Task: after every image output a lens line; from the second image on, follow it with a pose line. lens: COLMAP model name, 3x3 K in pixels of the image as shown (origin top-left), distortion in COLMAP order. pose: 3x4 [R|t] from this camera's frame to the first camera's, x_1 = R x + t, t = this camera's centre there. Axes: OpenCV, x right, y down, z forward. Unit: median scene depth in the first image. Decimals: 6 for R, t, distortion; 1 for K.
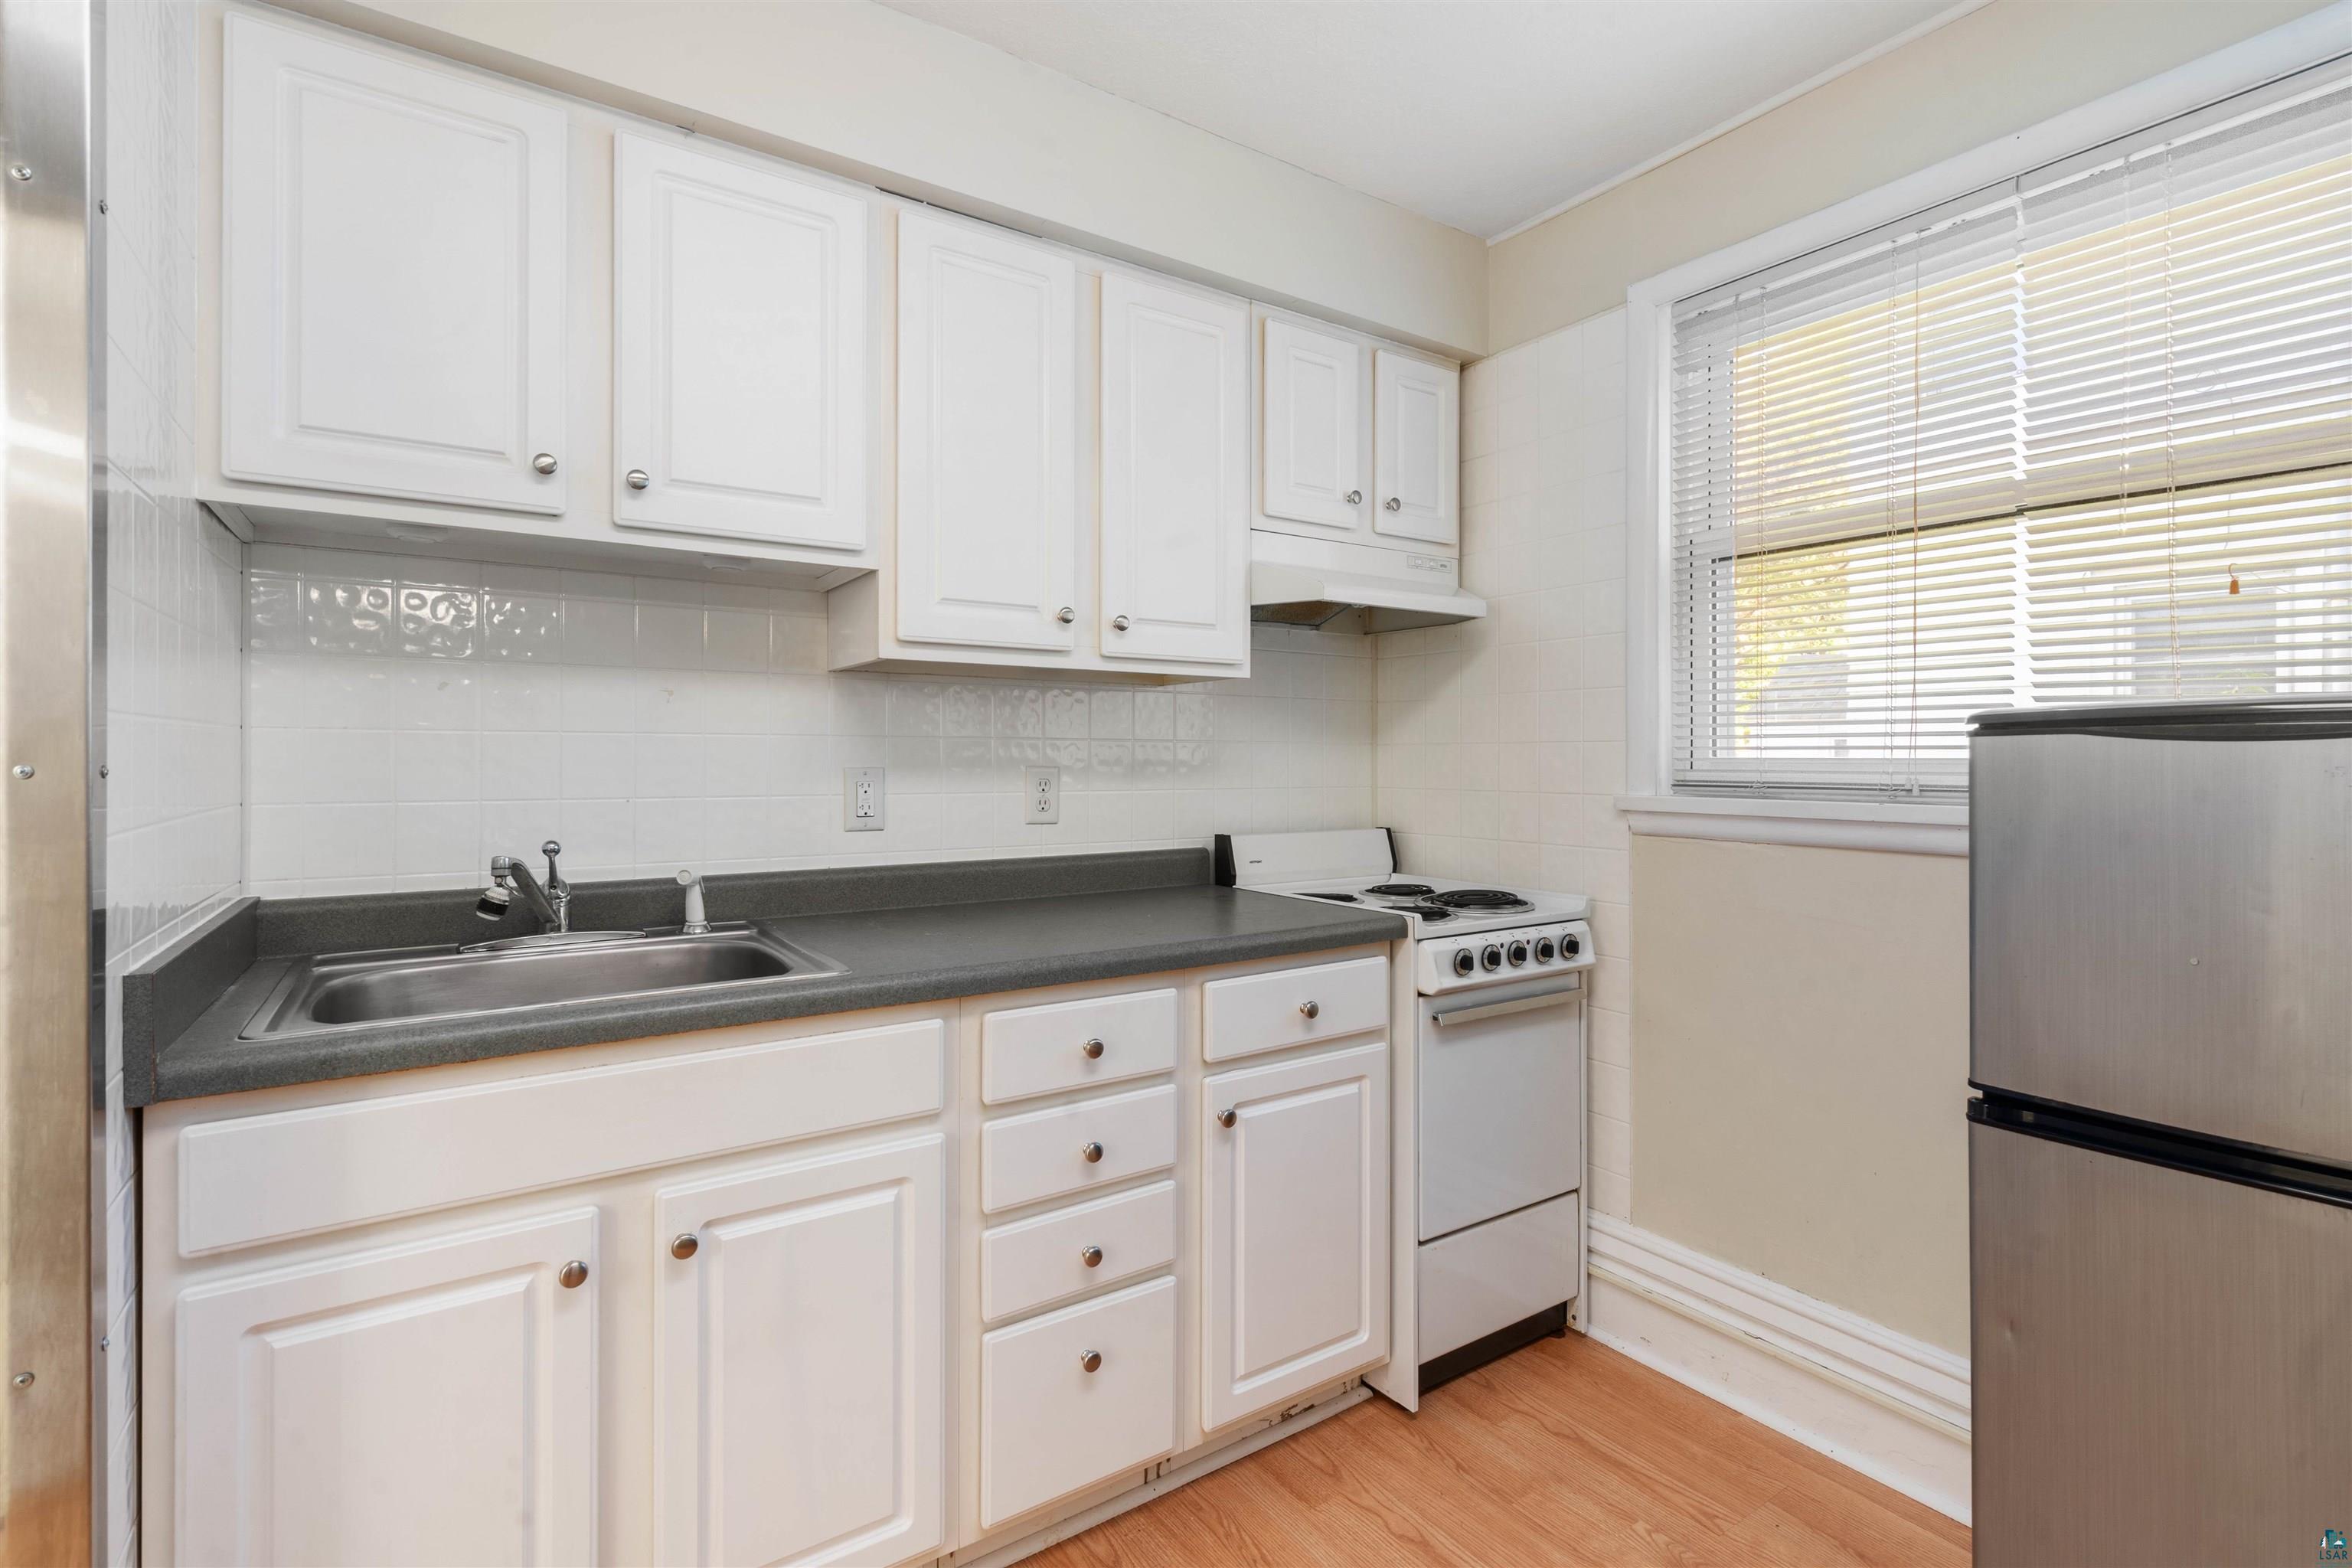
lens RADIAL K [[1083.4, 0, 1191.3], [0, 1083.4, 750.9], [0, 0, 1]] dist [-0.003303, 0.000716]
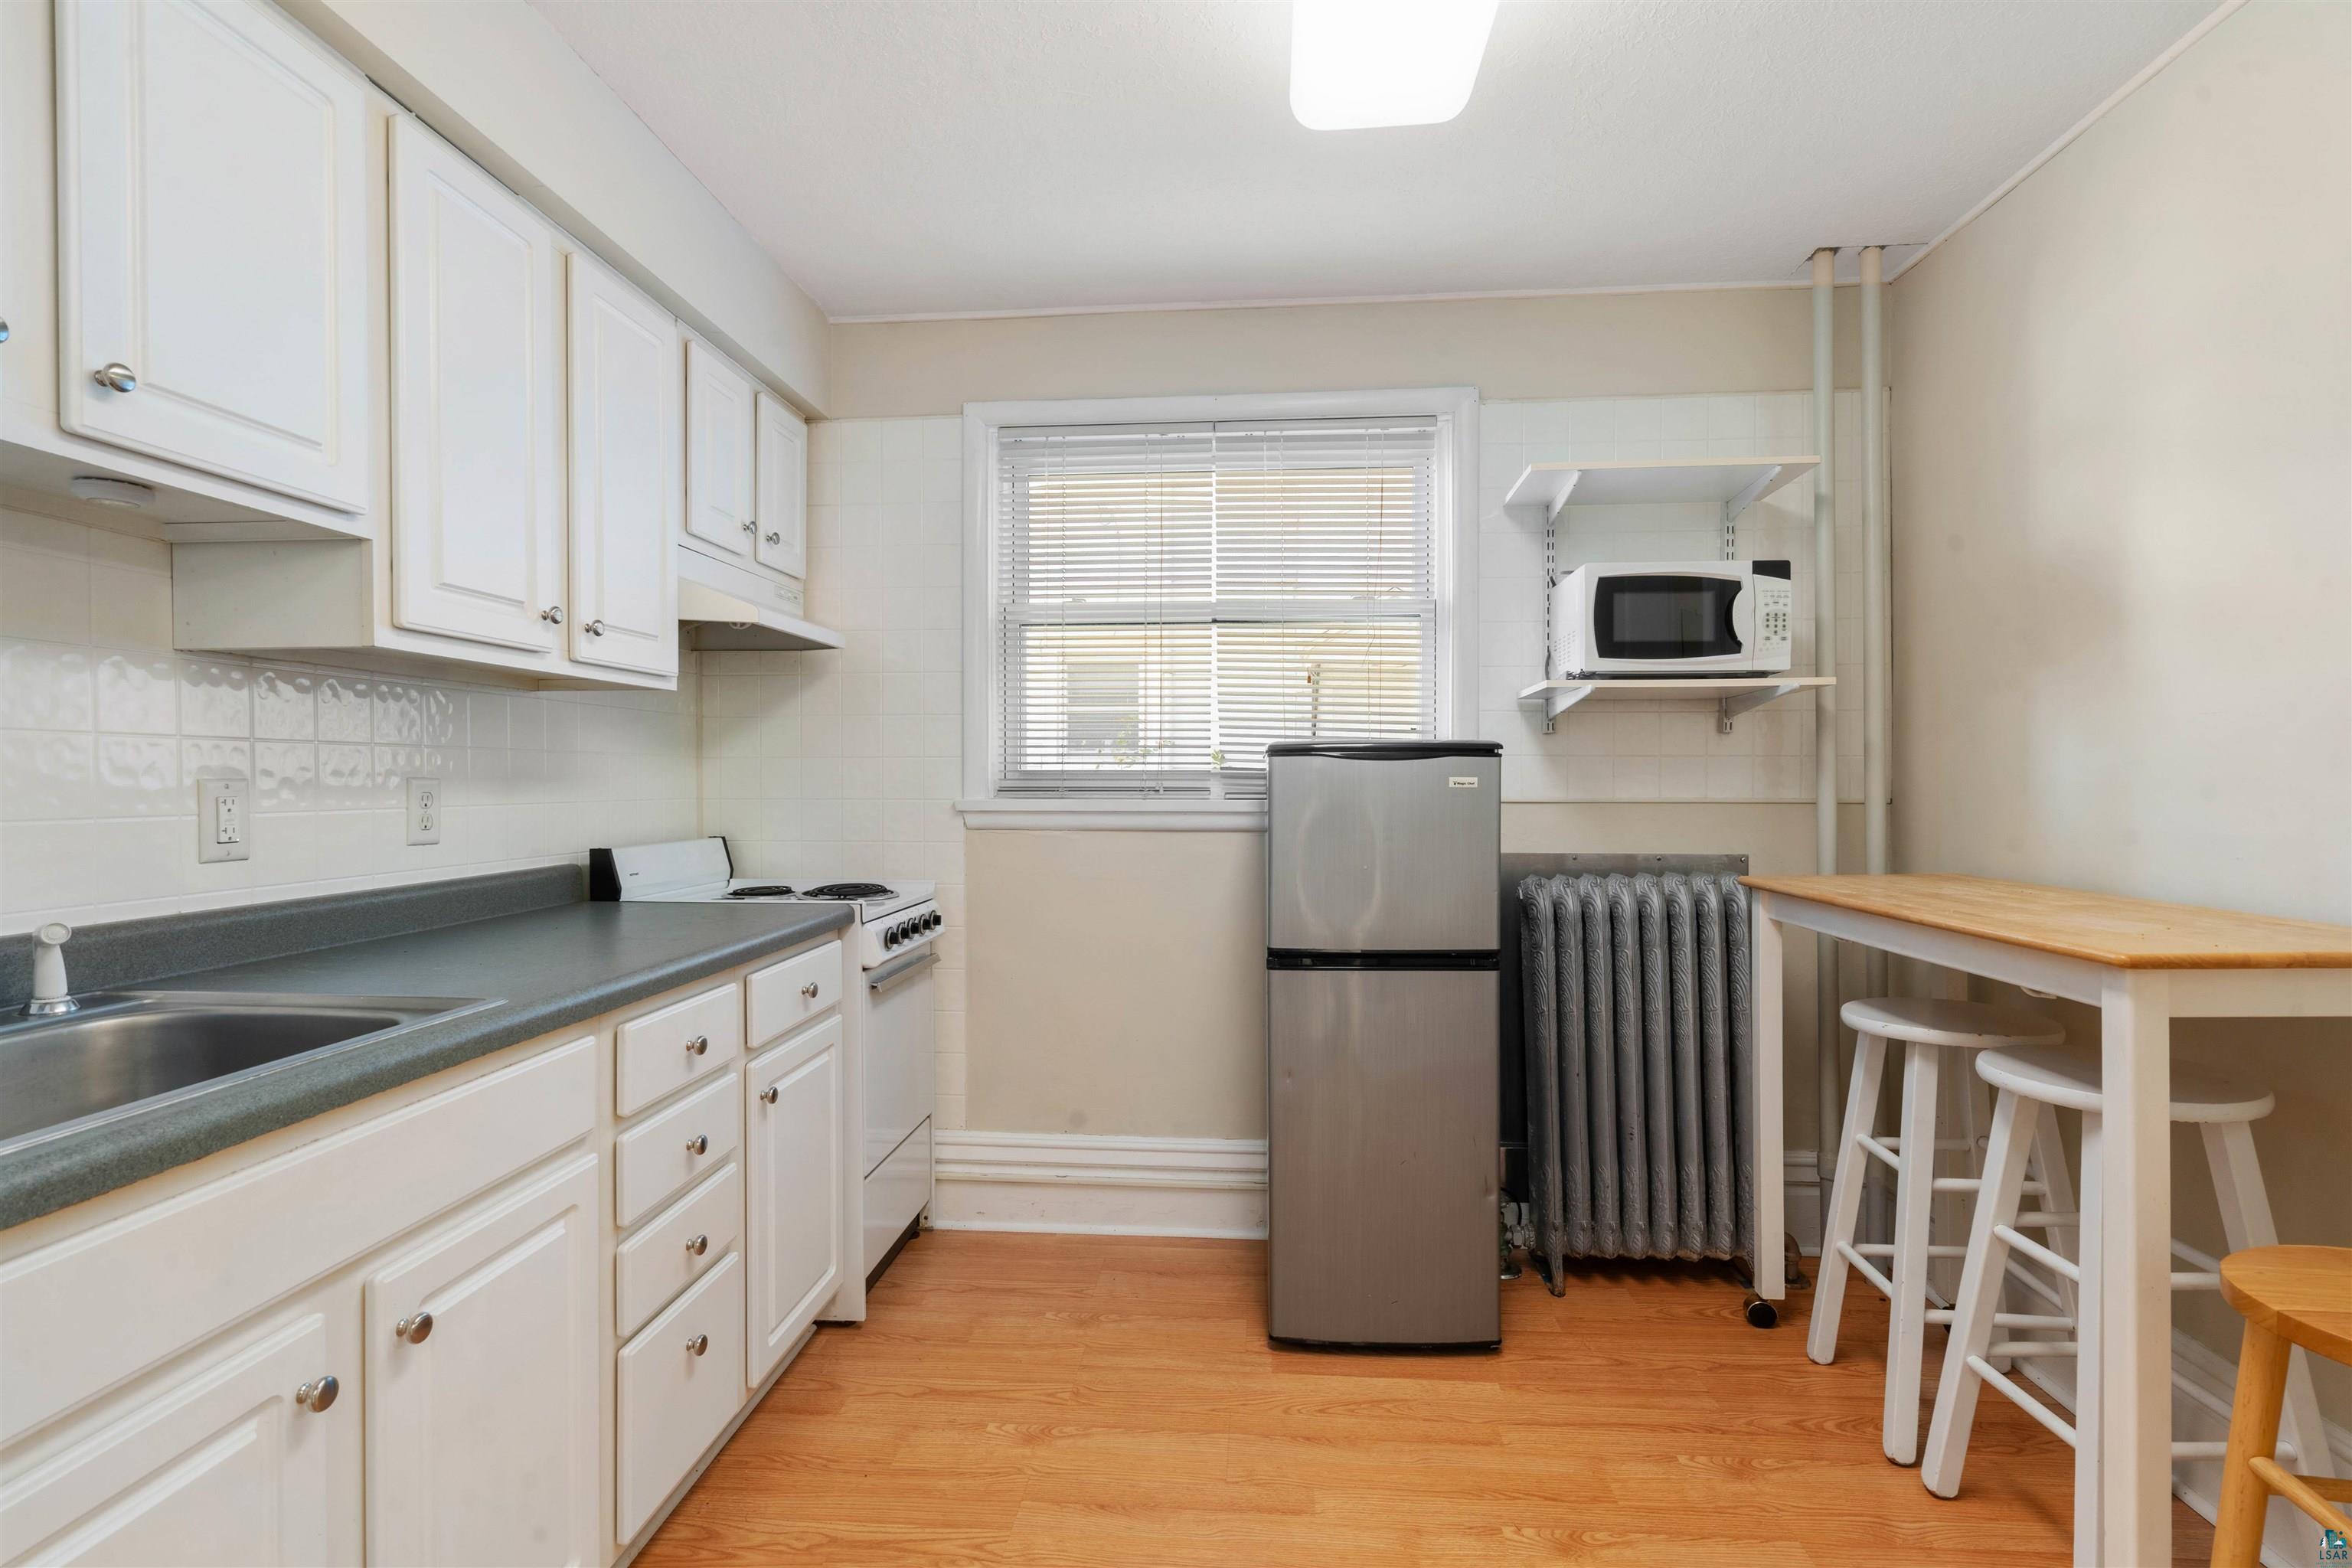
lens RADIAL K [[1083.4, 0, 1178.3], [0, 1083.4, 779.2], [0, 0, 1]] dist [-0.003303, 0.000716]
pose [[0.624538, -0.003147, 0.780988, -0.491770], [-0.004290, 0.999963, 0.007460, 0.007457], [-0.780983, -0.008010, 0.624501, -0.004406]]
